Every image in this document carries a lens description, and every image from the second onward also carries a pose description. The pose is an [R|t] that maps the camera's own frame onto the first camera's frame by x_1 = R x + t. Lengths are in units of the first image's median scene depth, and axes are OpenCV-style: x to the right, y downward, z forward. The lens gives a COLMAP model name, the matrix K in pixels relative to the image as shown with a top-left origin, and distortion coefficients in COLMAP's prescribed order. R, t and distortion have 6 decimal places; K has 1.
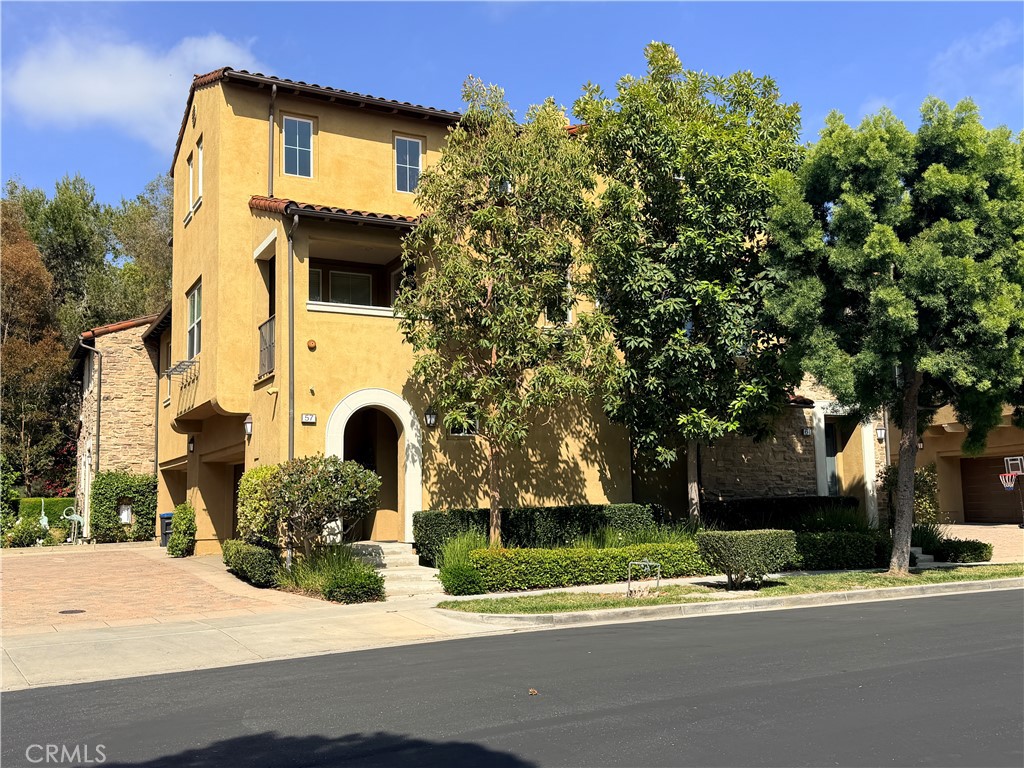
lens RADIAL K [[959.8, 0, 512.0], [0, 959.8, 384.0], [0, 0, 1]] dist [0.182442, -0.357025]
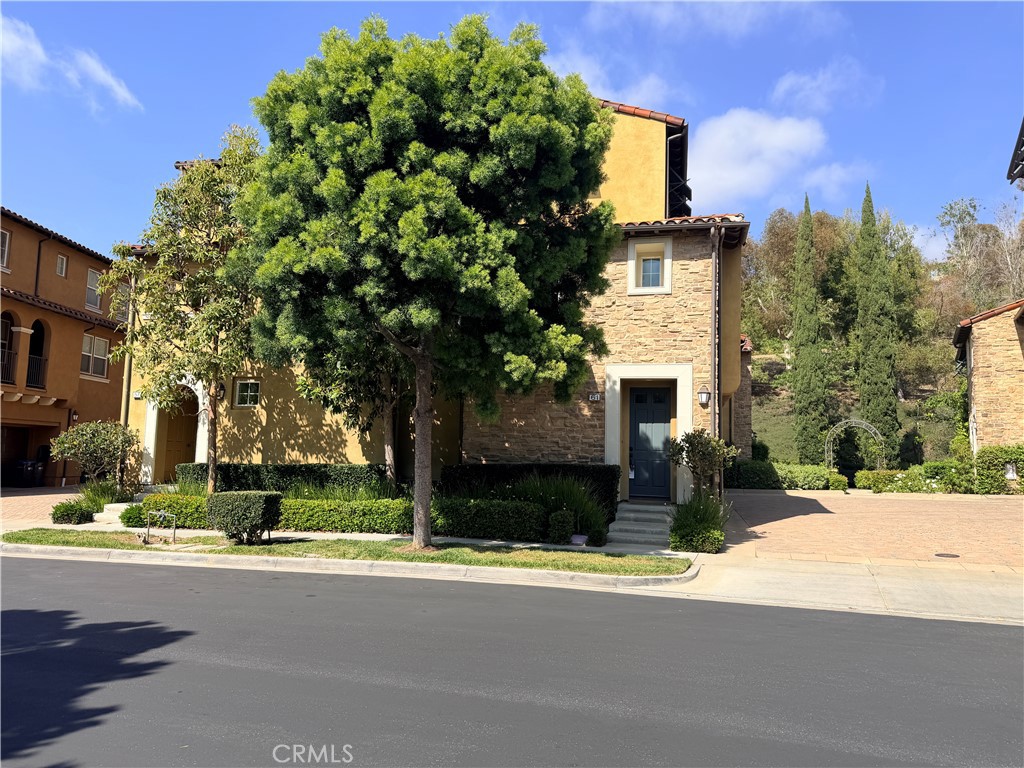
lens RADIAL K [[704.3, 0, 512.0], [0, 704.3, 384.0], [0, 0, 1]] dist [0.171965, -0.000252]
pose [[0.740880, -0.030206, -0.670957, 0.907438], [0.040894, 0.999163, 0.000175, 0.042227], [0.670391, -0.027568, 0.741496, 0.552969]]
